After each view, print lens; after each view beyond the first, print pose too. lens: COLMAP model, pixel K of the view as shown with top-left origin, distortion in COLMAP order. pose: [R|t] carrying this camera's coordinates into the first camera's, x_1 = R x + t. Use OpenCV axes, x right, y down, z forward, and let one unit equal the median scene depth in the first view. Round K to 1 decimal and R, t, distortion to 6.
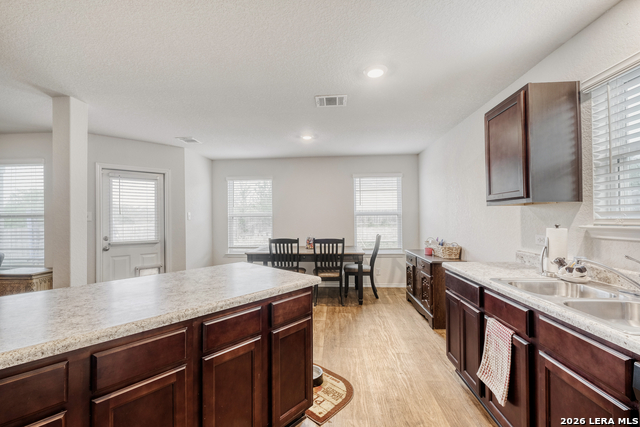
lens RADIAL K [[282.9, 0, 315.4], [0, 282.9, 214.3], [0, 0, 1]] dist [-0.002865, 0.000244]
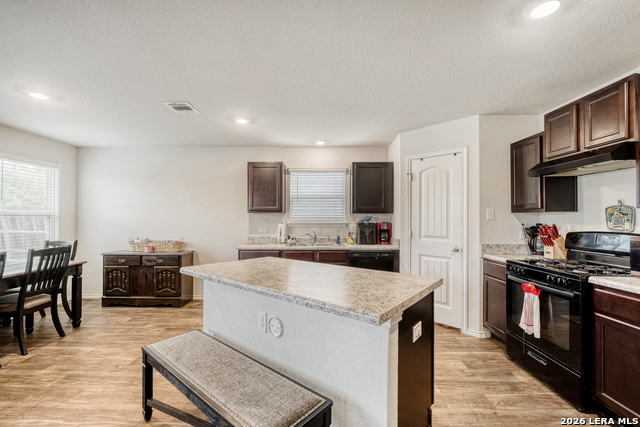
lens RADIAL K [[282.9, 0, 321.5], [0, 282.9, 216.8], [0, 0, 1]] dist [-0.002865, 0.000244]
pose [[-0.077121, 0.020096, 0.996819, -0.698720], [-0.007379, 0.999758, -0.020726, 0.017590], [-0.996994, -0.008954, -0.076954, 0.376650]]
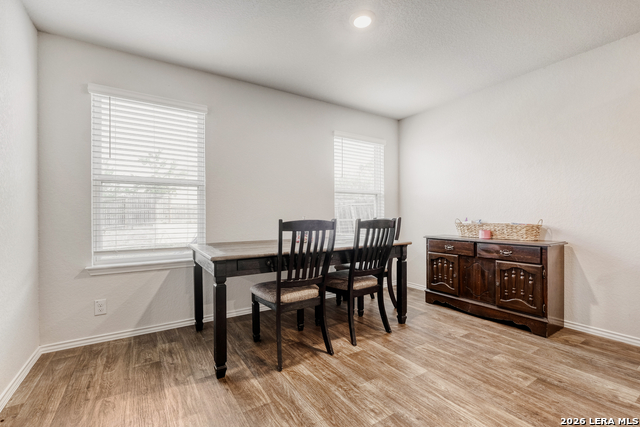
lens RADIAL K [[282.9, 0, 308.2], [0, 282.9, 218.1], [0, 0, 1]] dist [-0.002865, 0.000244]
pose [[0.806545, 0.005255, 0.591149, -0.391478], [-0.008237, 0.999963, 0.002349, 0.080808], [-0.591115, -0.006764, 0.806559, 0.615990]]
